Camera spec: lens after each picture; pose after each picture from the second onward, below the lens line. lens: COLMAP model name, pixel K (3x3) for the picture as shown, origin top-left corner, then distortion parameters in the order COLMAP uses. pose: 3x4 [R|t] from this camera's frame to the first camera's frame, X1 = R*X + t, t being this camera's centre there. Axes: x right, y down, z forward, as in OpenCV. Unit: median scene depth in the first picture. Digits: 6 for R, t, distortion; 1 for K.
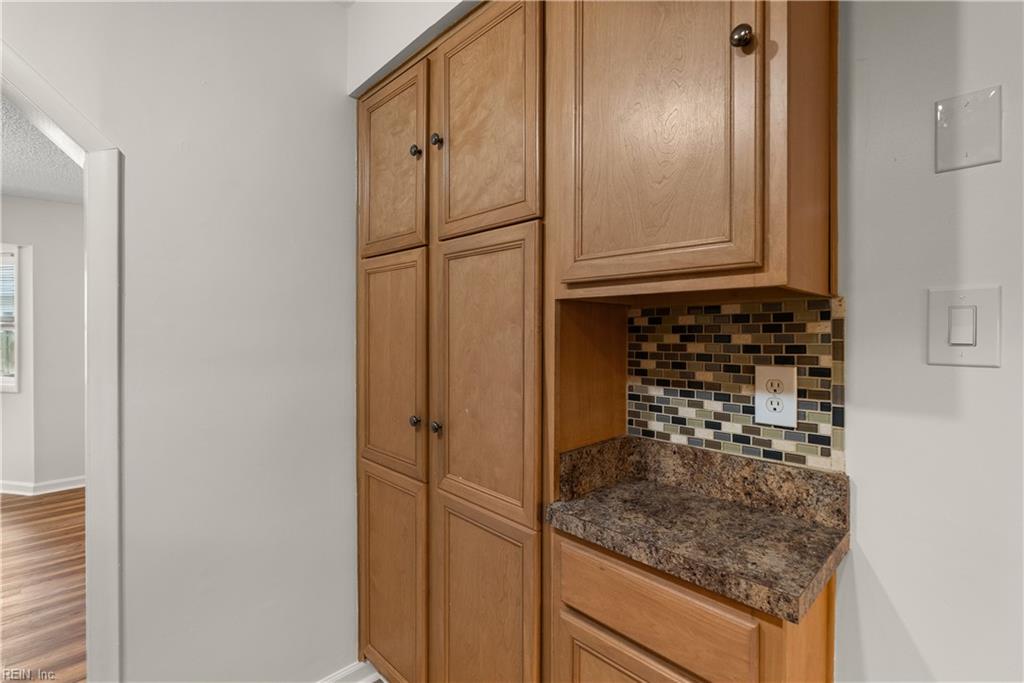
lens RADIAL K [[466.2, 0, 511.7], [0, 466.2, 336.9], [0, 0, 1]] dist [-0.009383, 0.003125]
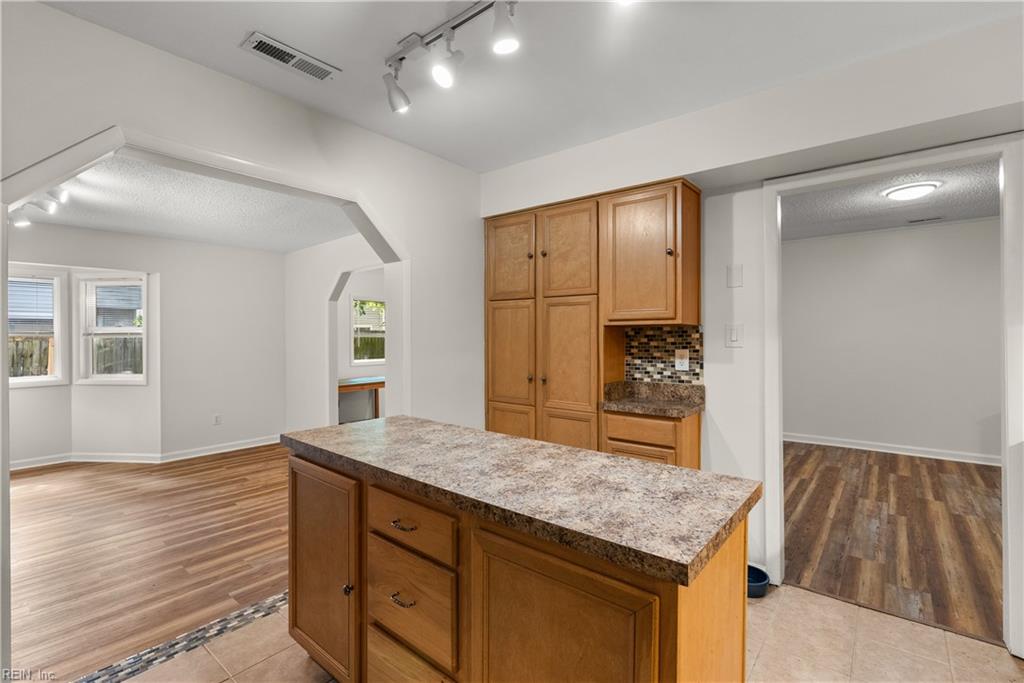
lens RADIAL K [[466.2, 0, 511.8], [0, 466.2, 340.5], [0, 0, 1]] dist [-0.009383, 0.003125]
pose [[0.992648, -0.004914, 0.120936, -0.737473], [0.005259, 0.999983, -0.002534, 0.010038], [-0.120921, 0.003152, 0.992657, -1.553740]]
